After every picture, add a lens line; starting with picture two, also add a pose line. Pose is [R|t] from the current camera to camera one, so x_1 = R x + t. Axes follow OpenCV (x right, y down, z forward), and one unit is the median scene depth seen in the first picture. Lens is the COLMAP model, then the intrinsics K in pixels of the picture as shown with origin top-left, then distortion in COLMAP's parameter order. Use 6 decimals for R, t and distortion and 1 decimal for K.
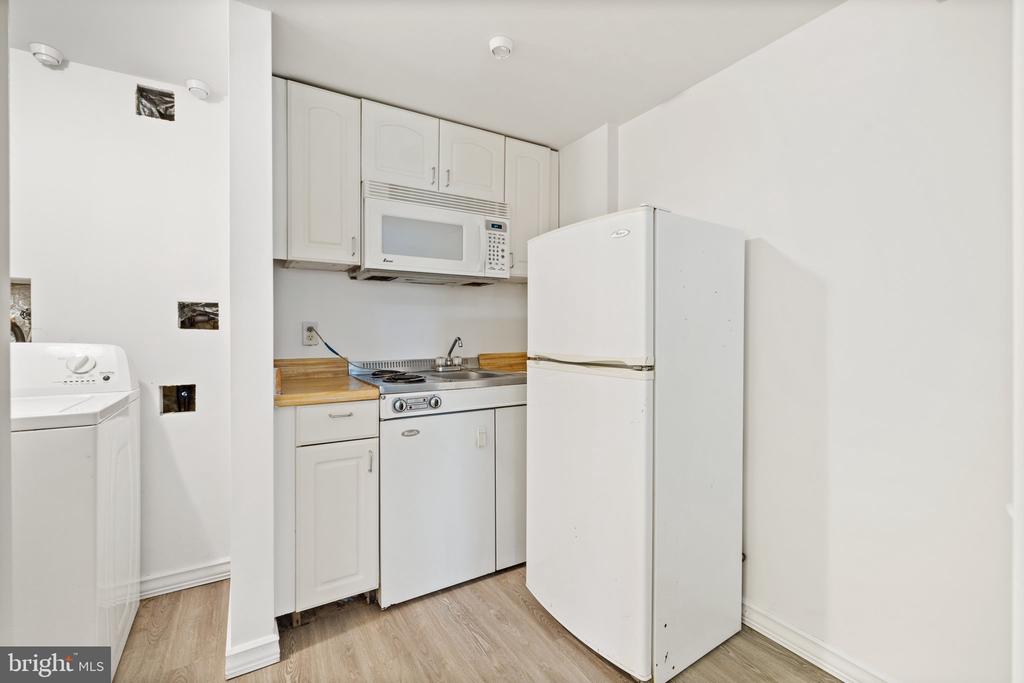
lens RADIAL K [[437.4, 0, 505.9], [0, 437.4, 335.3], [0, 0, 1]] dist [-0.012119, 0.000907]
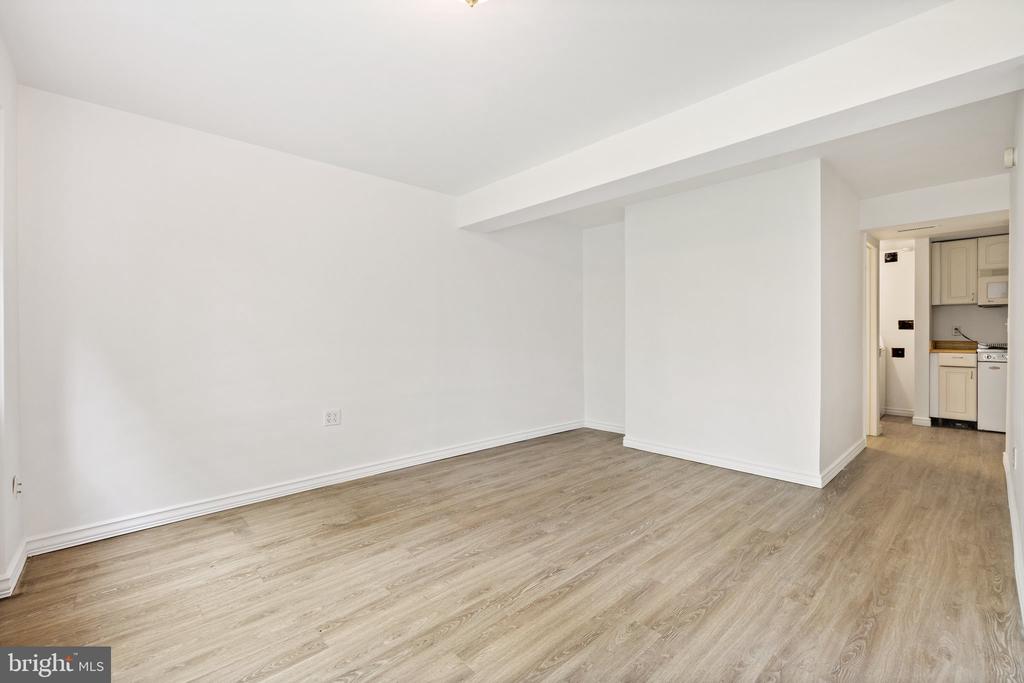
lens RADIAL K [[437.4, 0, 482.0], [0, 437.4, 335.2], [0, 0, 1]] dist [-0.012119, 0.000907]
pose [[0.163839, -0.001983, -0.986485, 1.947011], [-0.006369, 0.999975, -0.003068, 0.058736], [0.986466, 0.006786, 0.163822, -2.625808]]
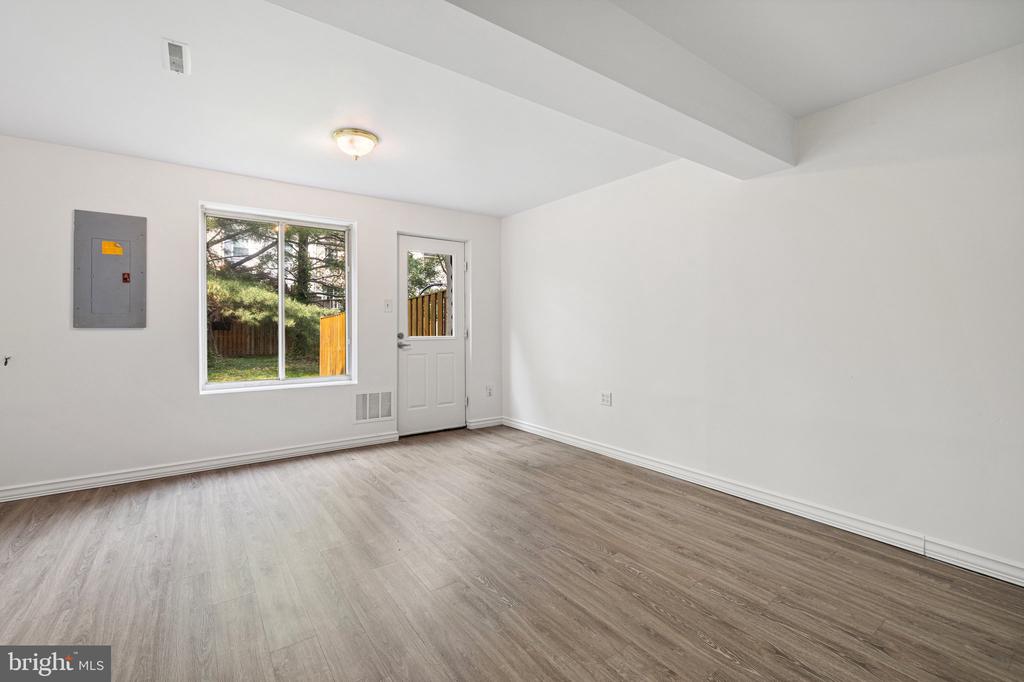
lens RADIAL K [[437.4, 0, 509.7], [0, 437.4, 335.4], [0, 0, 1]] dist [-0.012119, 0.000907]
pose [[-0.995789, -0.006522, -0.091444, -2.435300], [-0.009645, 0.999384, 0.033747, -0.053141], [0.091168, 0.034487, -0.995238, 3.560394]]
